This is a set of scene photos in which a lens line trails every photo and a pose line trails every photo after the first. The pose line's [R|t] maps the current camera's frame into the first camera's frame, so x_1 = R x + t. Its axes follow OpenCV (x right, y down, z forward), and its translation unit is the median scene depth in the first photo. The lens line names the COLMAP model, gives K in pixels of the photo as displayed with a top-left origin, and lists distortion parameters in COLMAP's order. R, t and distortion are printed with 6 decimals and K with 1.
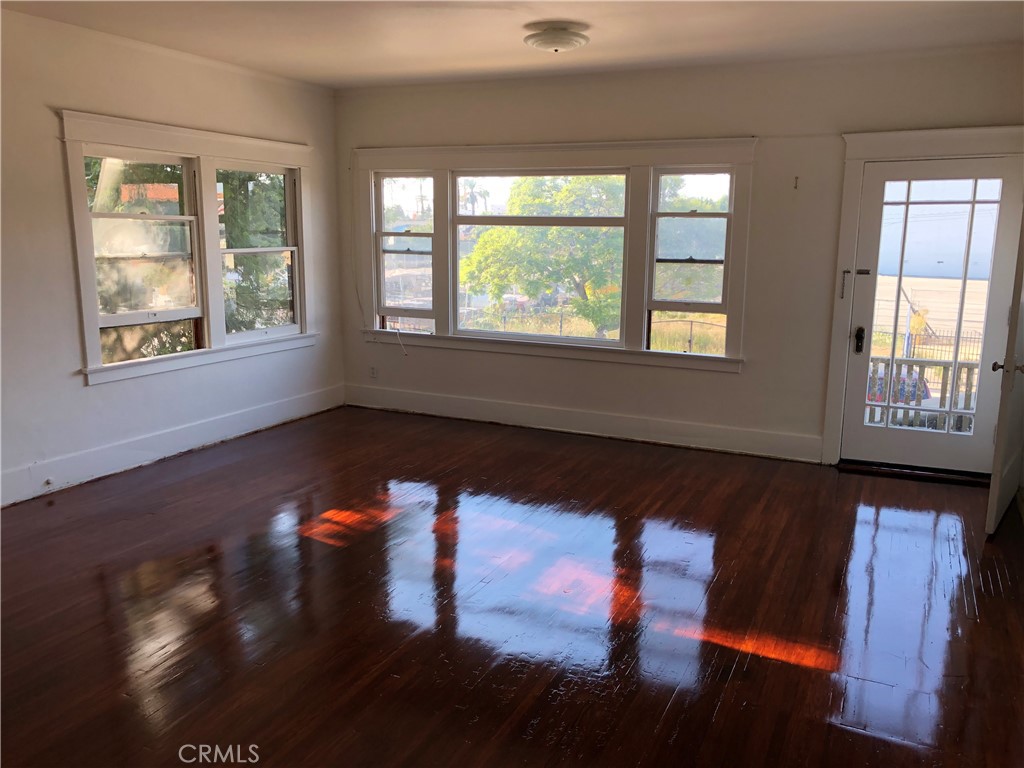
lens RADIAL K [[822.0, 0, 518.7], [0, 822.0, 391.9], [0, 0, 1]] dist [0.047937, -0.064702]
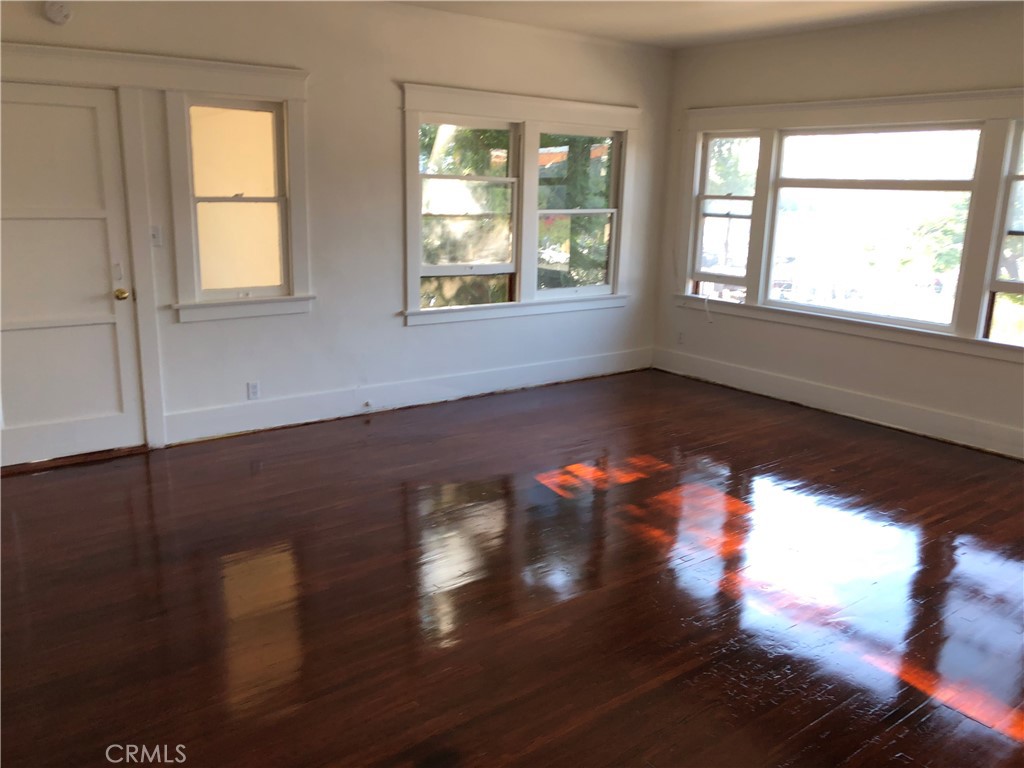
lens RADIAL K [[822.0, 0, 518.7], [0, 822.0, 391.9], [0, 0, 1]] dist [0.047937, -0.064702]
pose [[0.894631, 0.116777, -0.431276, 0.103656], [-0.099295, 0.993067, 0.062919, -0.003040], [0.435634, -0.013466, 0.900023, 0.027865]]
